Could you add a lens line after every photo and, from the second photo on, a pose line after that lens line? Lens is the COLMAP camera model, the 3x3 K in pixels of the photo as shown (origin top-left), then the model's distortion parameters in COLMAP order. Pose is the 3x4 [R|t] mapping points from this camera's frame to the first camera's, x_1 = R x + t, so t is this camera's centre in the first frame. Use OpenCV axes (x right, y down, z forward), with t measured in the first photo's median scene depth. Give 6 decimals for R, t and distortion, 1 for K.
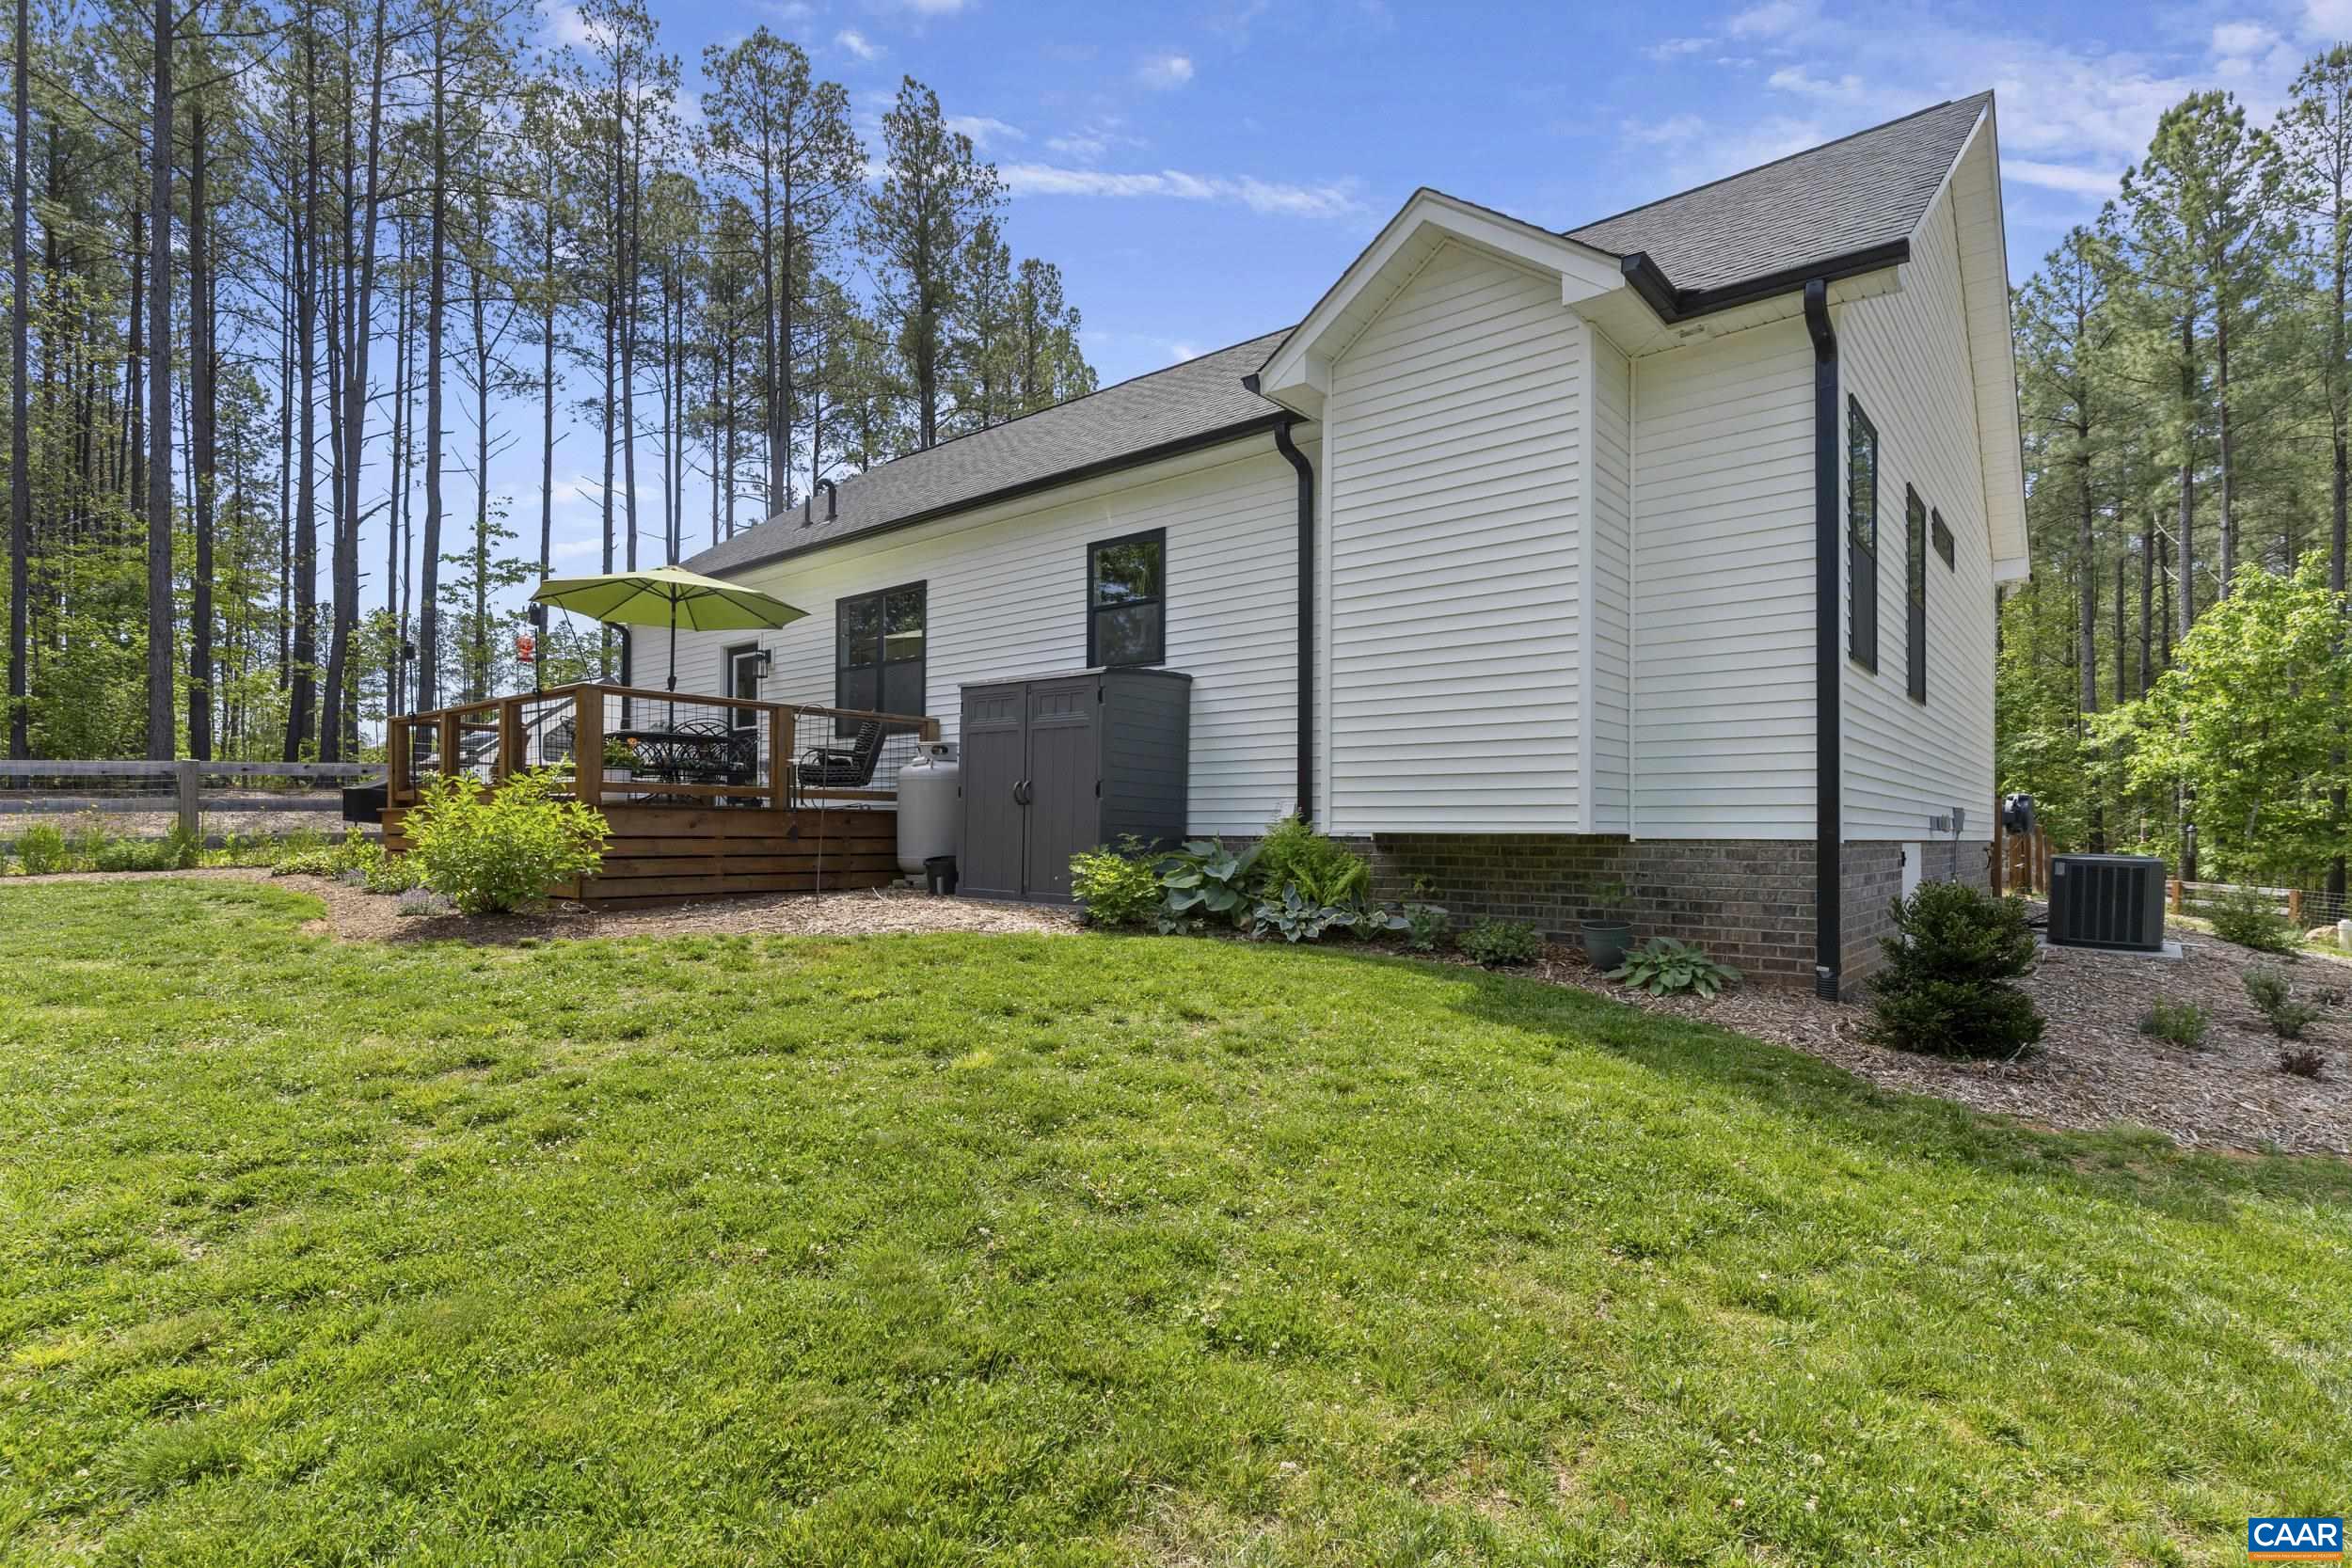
lens RADIAL K [[1145.6, 0, 1179.3], [0, 1145.6, 795.7], [0, 0, 1]] dist [0.004450, 0.000655]
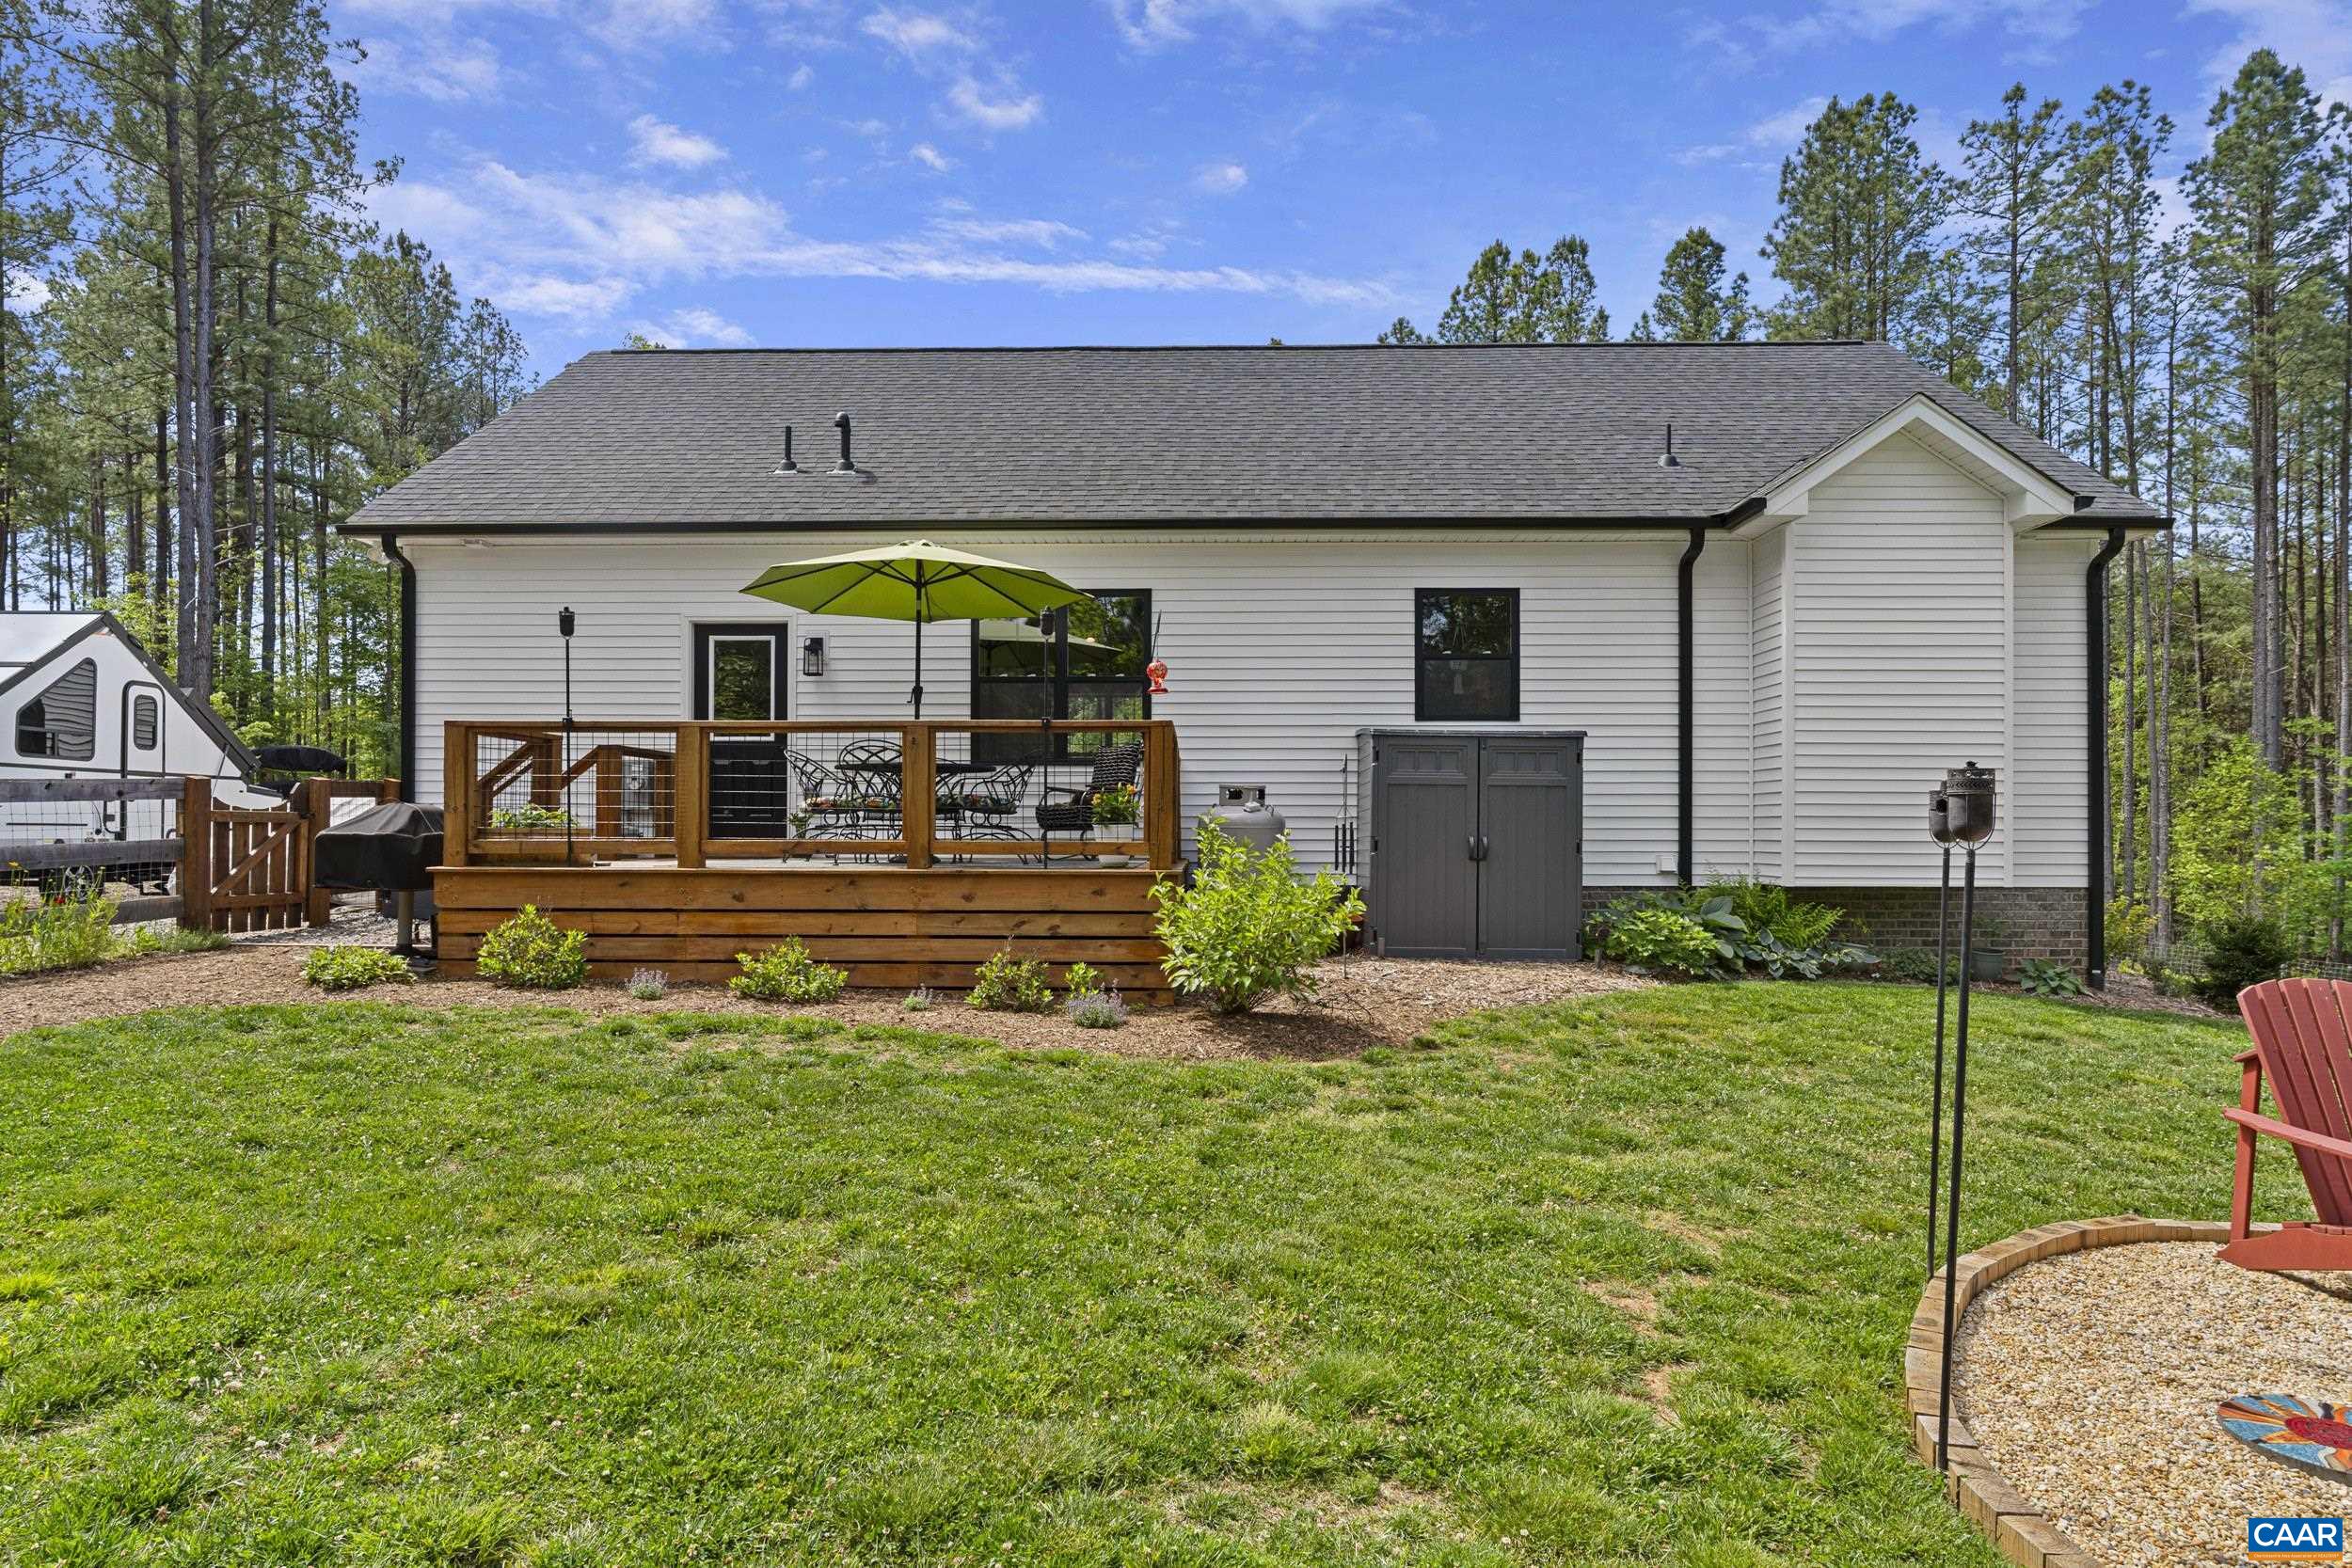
lens RADIAL K [[1368.2, 0, 1154.7], [0, 1368.2, 788.6], [0, 0, 1]] dist [-0.004304, 0.004630]
pose [[0.789398, 0.017047, 0.613646, -0.844786], [-0.018643, 0.999819, -0.003792, -0.034608], [-0.613599, -0.008447, 0.789573, 0.184707]]
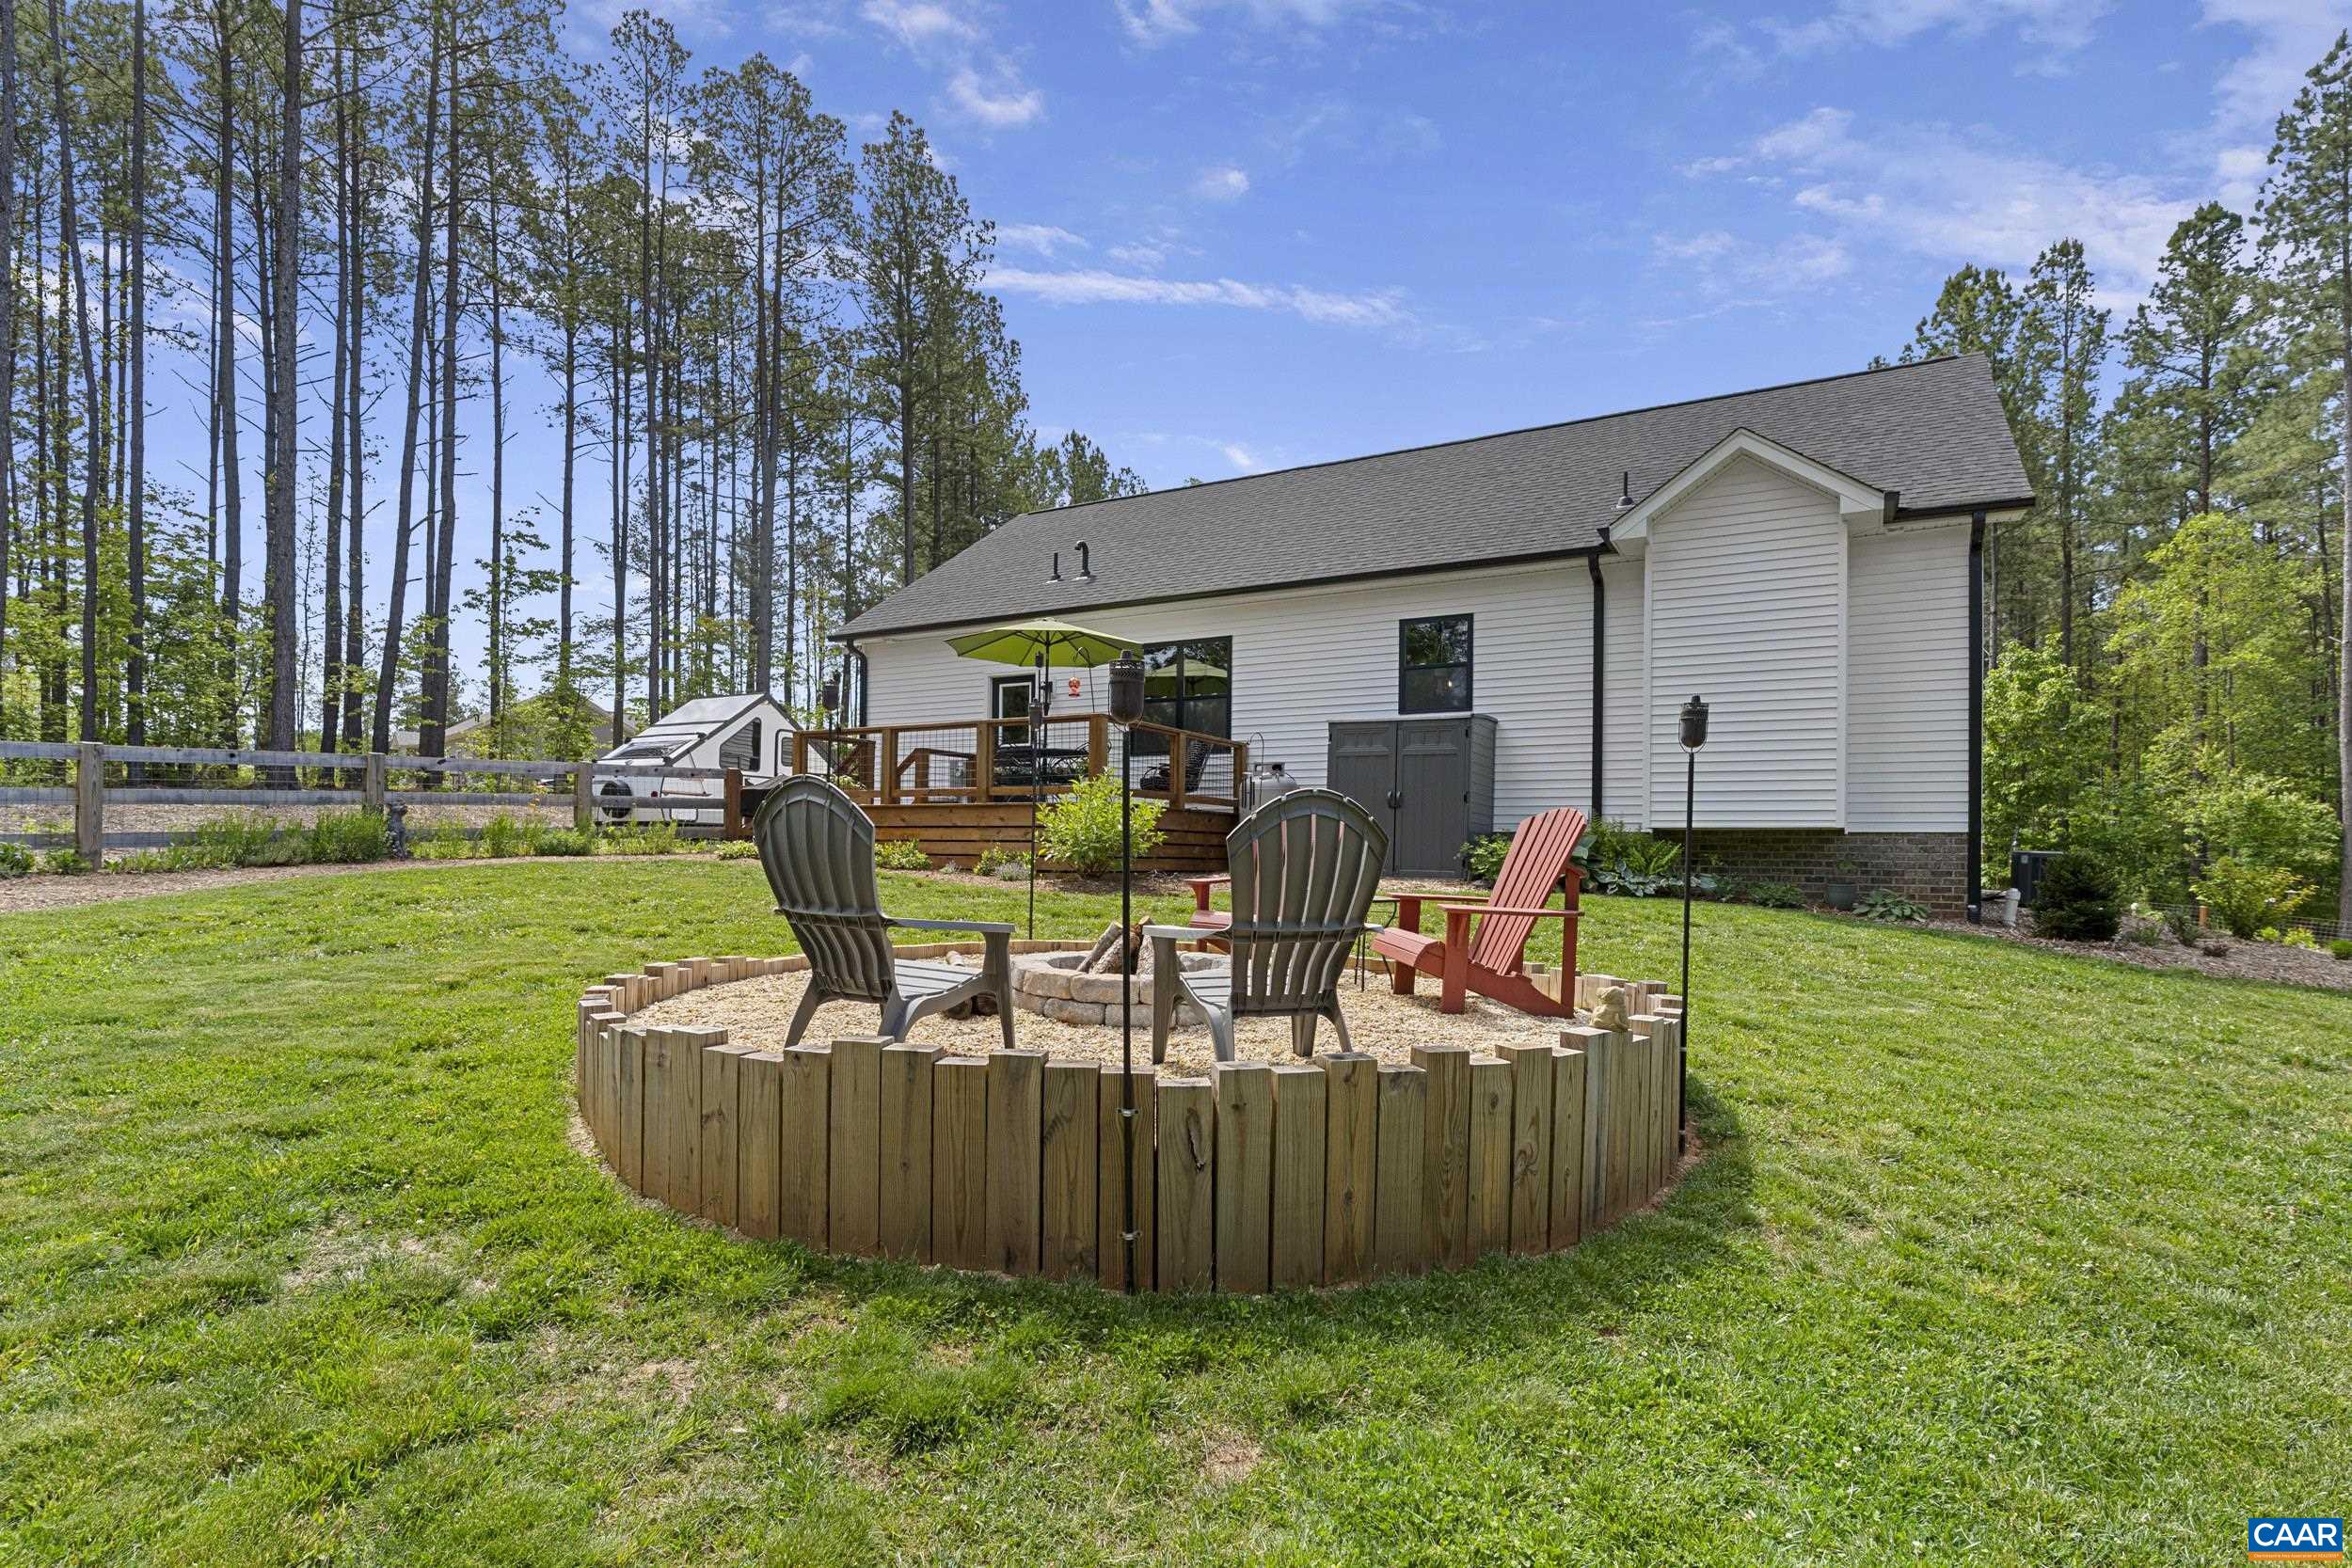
lens RADIAL K [[1145.6, 0, 1188.9], [0, 1145.6, 834.8], [0, 0, 1]] dist [0.004450, 0.000655]
pose [[0.984113, 0.011048, 0.177199, -0.494436], [-0.013872, 0.999796, 0.014702, 0.018206], [-0.177000, -0.016927, 0.984065, -0.269176]]
